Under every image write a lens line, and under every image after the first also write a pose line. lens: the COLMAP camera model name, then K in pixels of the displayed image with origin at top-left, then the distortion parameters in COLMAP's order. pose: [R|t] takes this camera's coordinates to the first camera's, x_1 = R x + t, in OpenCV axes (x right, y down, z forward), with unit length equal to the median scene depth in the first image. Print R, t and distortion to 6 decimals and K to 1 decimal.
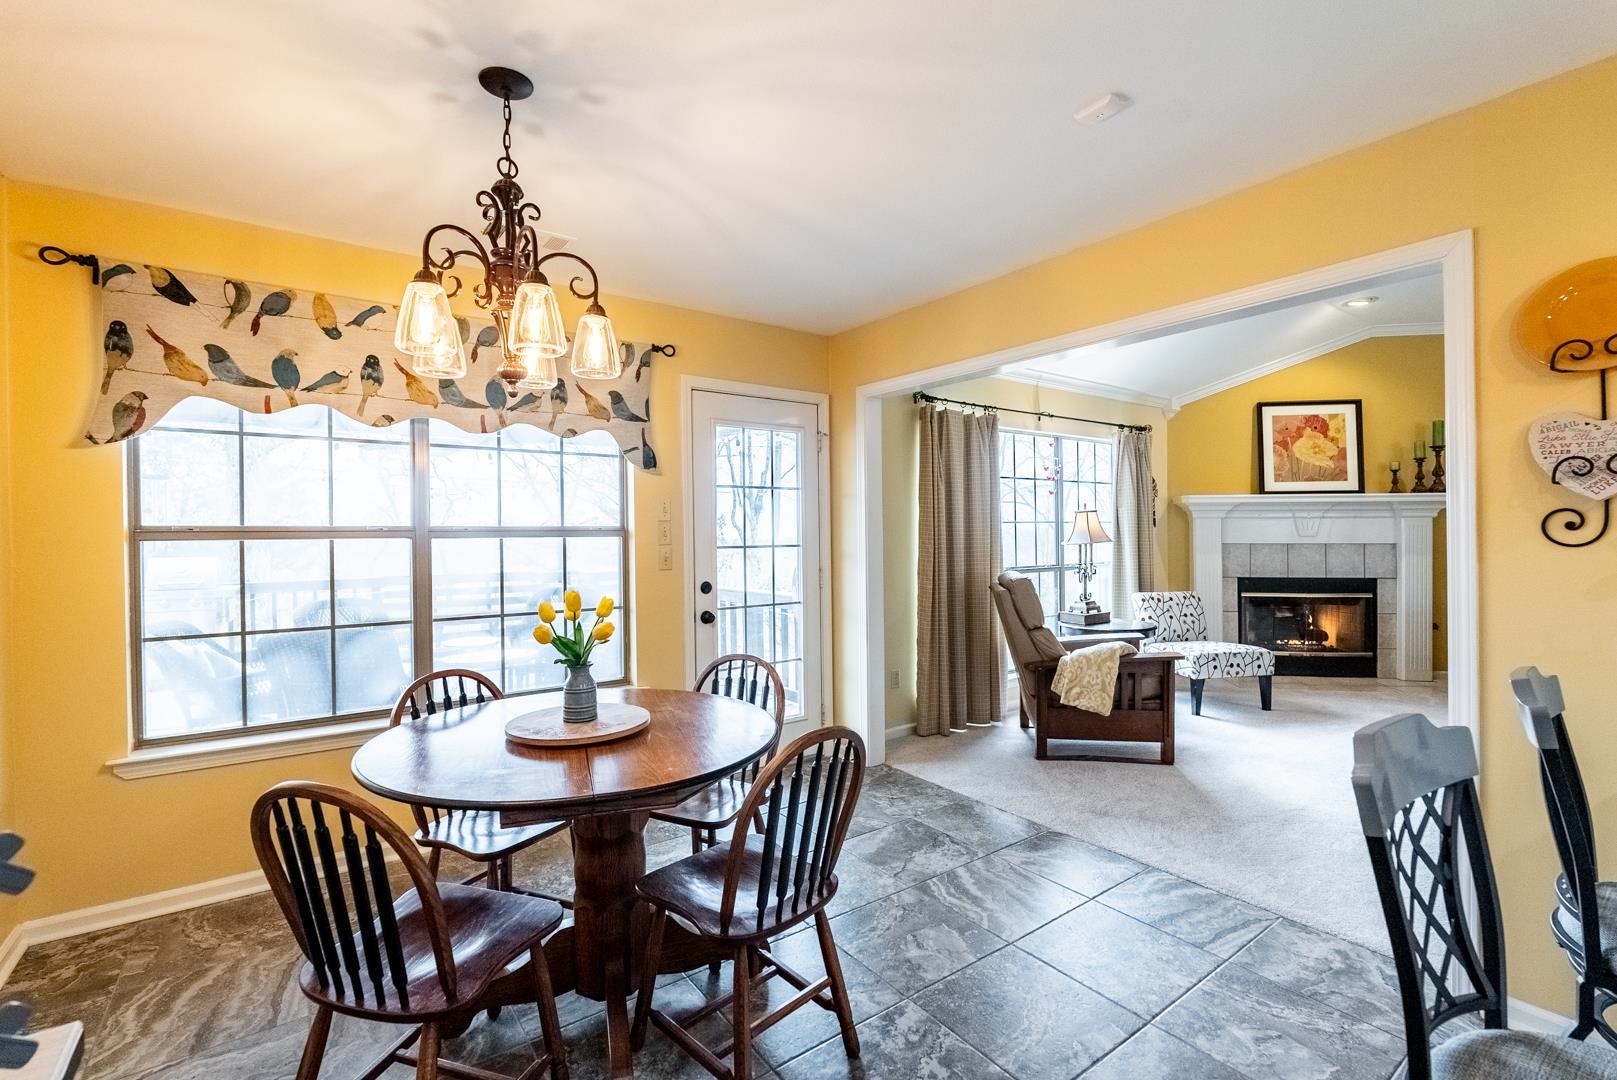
lens RADIAL K [[718.9, 0, 804.7], [0, 718.9, 536.7], [0, 0, 1]] dist [-0.007618, 0.000270]
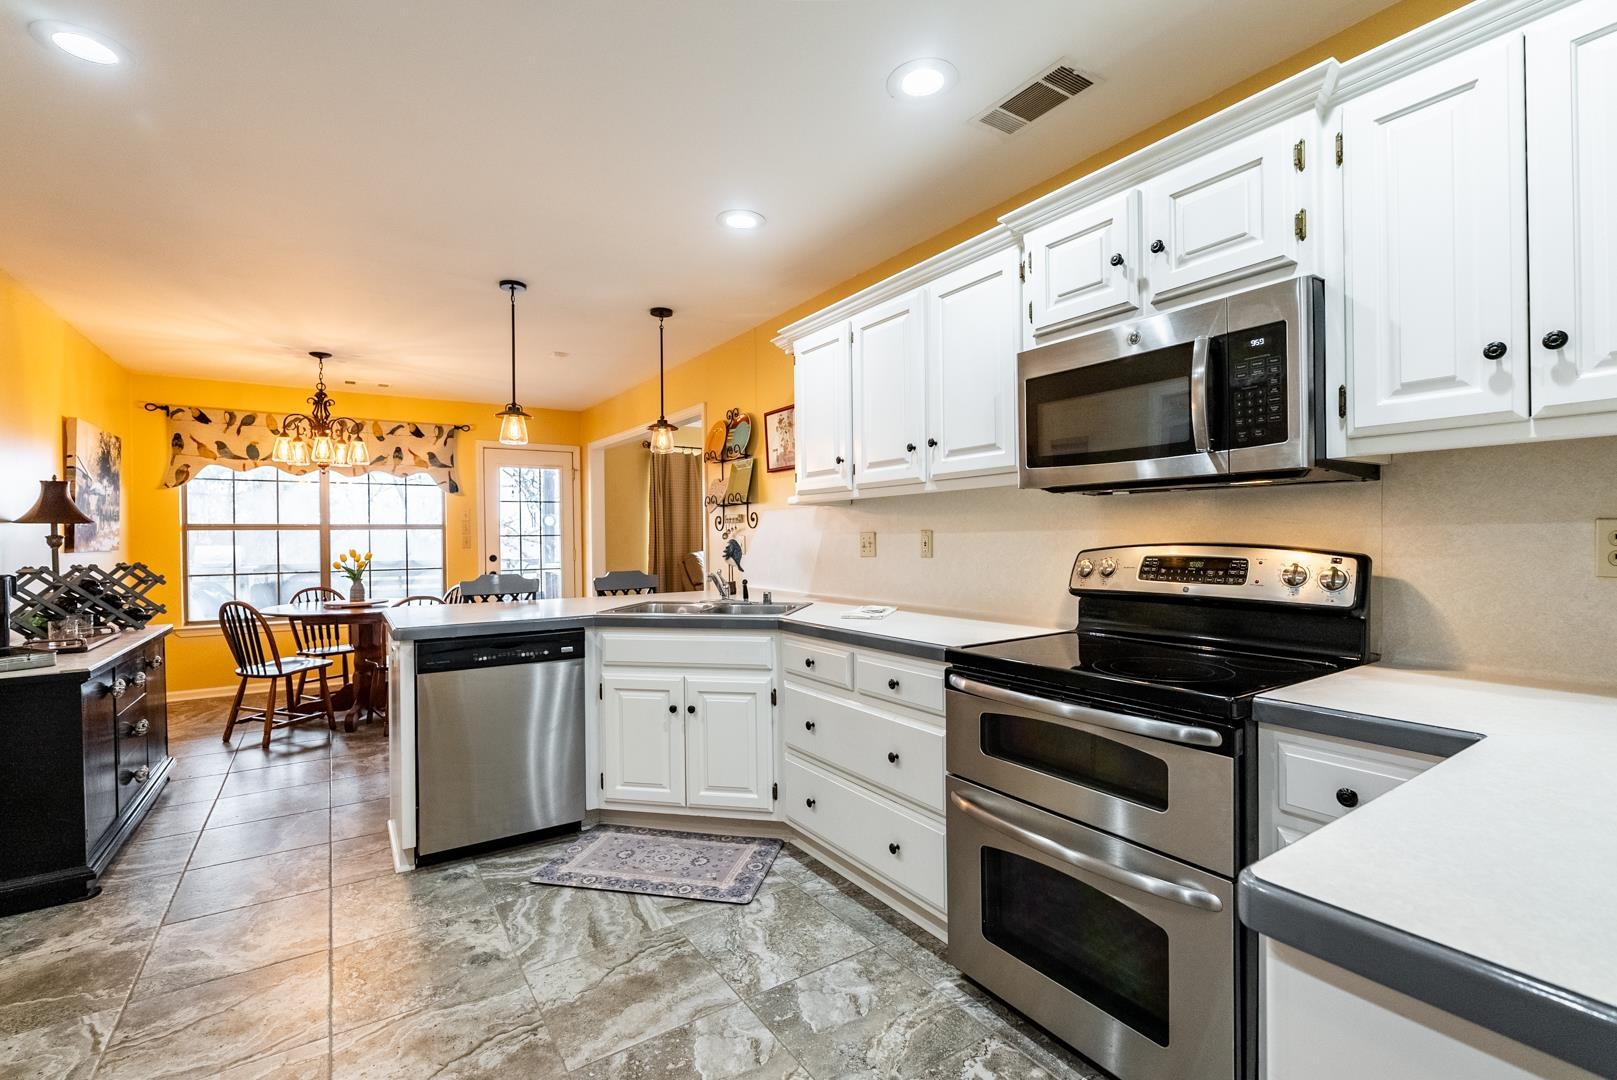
lens RADIAL K [[718.9, 0, 803.4], [0, 718.9, 535.7], [0, 0, 1]] dist [-0.007618, 0.000270]
pose [[0.999110, 0.000683, -0.042170, 1.038573], [-0.000628, 0.999999, 0.001325, 0.017520], [0.042171, -0.001297, 0.999110, -1.099084]]
